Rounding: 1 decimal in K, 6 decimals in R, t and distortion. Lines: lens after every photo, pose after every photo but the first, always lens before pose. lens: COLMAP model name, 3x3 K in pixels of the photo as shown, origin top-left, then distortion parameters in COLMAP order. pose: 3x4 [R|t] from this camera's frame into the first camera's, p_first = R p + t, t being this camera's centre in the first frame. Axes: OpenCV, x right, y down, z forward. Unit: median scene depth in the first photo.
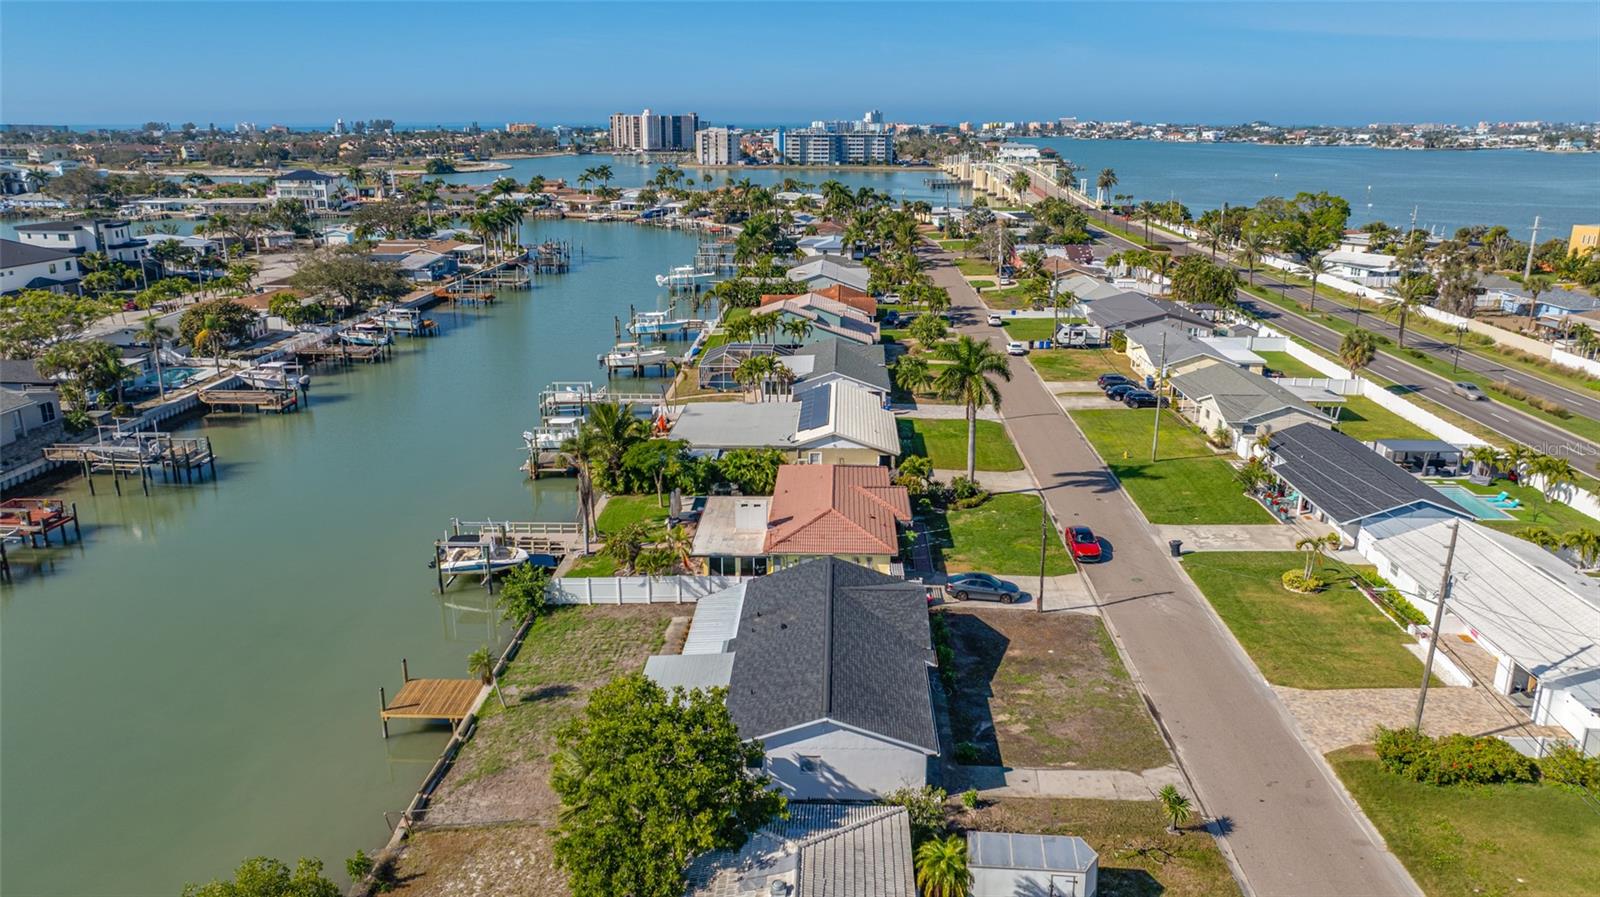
lens RADIAL K [[1138.6, 0, 801.6], [0, 1138.6, 438.5], [0, 0, 1]] dist [-0.023570, 0.009414]
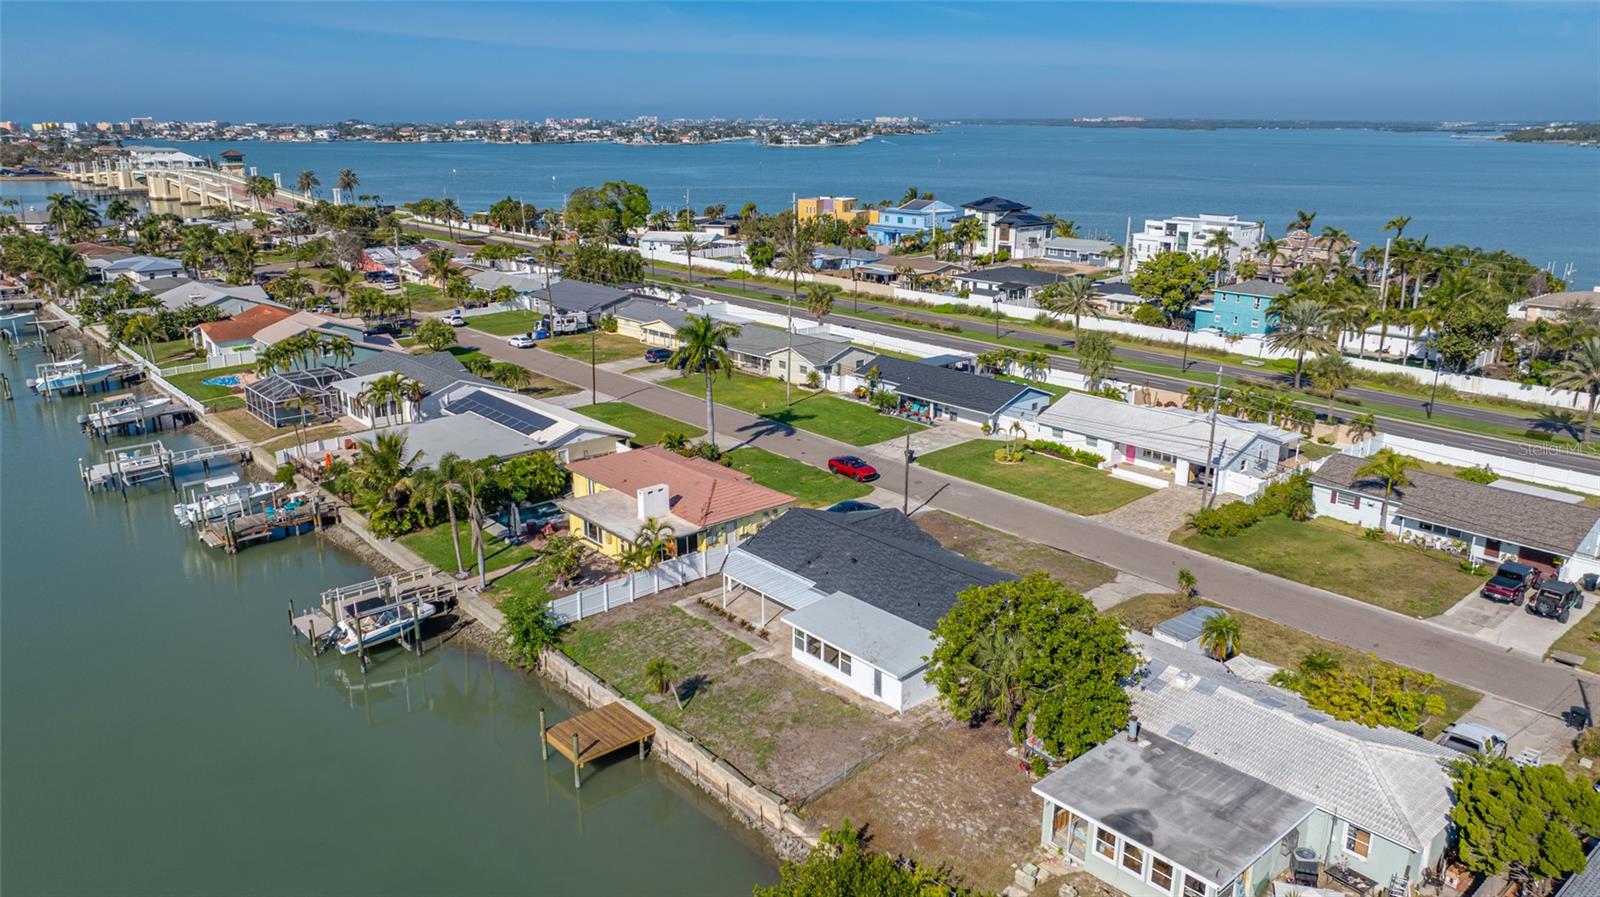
lens RADIAL K [[1138.6, 0, 814.0], [0, 1138.6, 453.8], [0, 0, 1]] dist [-0.023570, 0.009414]
pose [[0.726374, -0.194368, 0.659244, -0.363439], [0.185104, 0.979061, 0.084708, -0.021080], [-0.661905, 0.060499, 0.747142, 0.074897]]
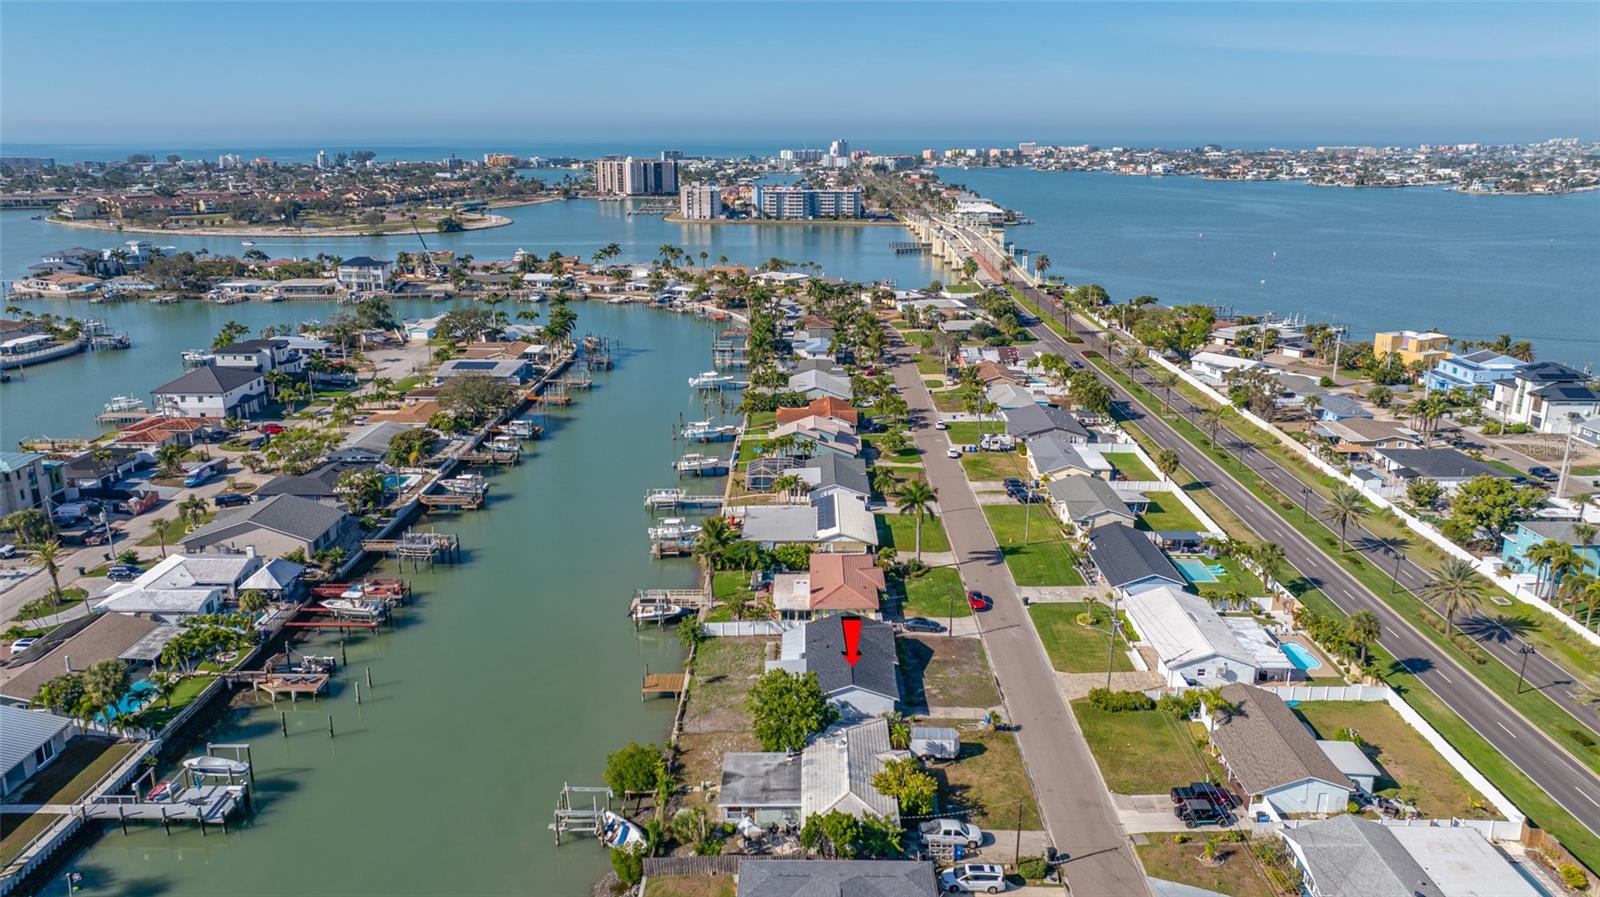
lens RADIAL K [[1138.6, 0, 804.2], [0, 1138.6, 450.0], [0, 0, 1]] dist [-0.023570, 0.009414]
pose [[0.999483, -0.007503, 0.031267, -0.058043], [0.007499, 0.999972, 0.000239, -0.097187], [-0.031268, -0.000004, 0.999511, -0.538665]]
